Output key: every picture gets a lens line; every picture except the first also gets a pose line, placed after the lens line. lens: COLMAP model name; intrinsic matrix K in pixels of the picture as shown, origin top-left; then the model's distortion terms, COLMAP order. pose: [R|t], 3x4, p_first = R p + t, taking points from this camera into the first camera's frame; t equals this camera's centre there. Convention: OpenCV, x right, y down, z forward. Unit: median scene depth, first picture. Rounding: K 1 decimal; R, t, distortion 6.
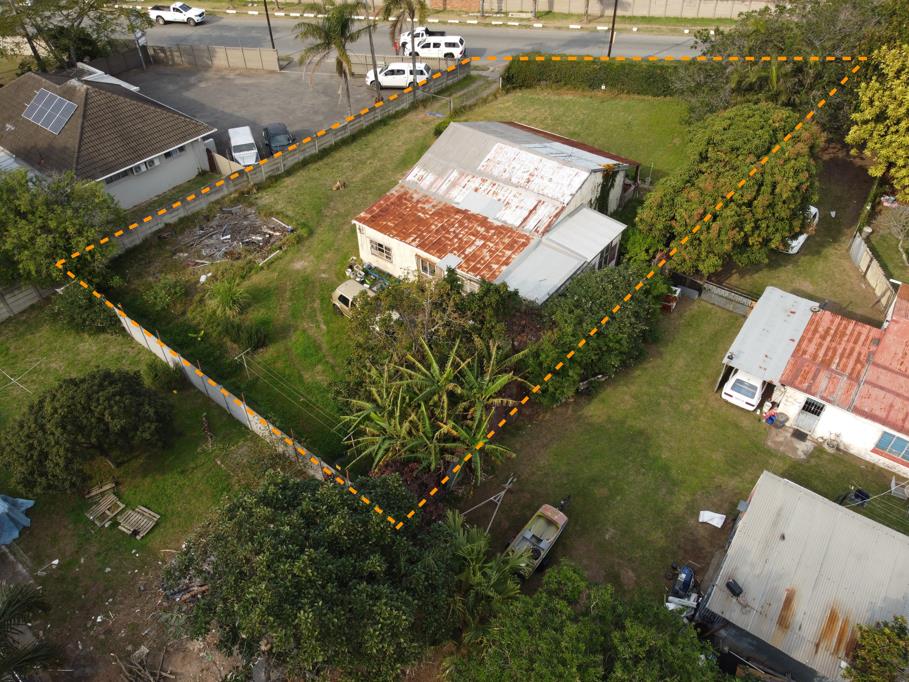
lens RADIAL K [[689.0, 0, 454.5], [0, 689.0, 341.0], [0, 0, 1]] dist [0.000800, -0.007394]
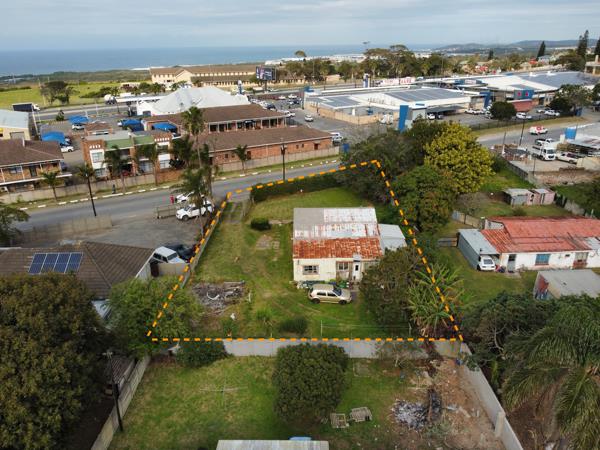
lens RADIAL K [[454.8, 0, 300.0], [0, 454.8, 225.0], [0, 0, 1]] dist [0.000800, -0.007394]
pose [[0.785374, -0.231512, 0.574099, -0.835110], [0.423299, 0.877557, -0.225193, 0.029688], [-0.451670, 0.419876, 0.787210, -0.015660]]
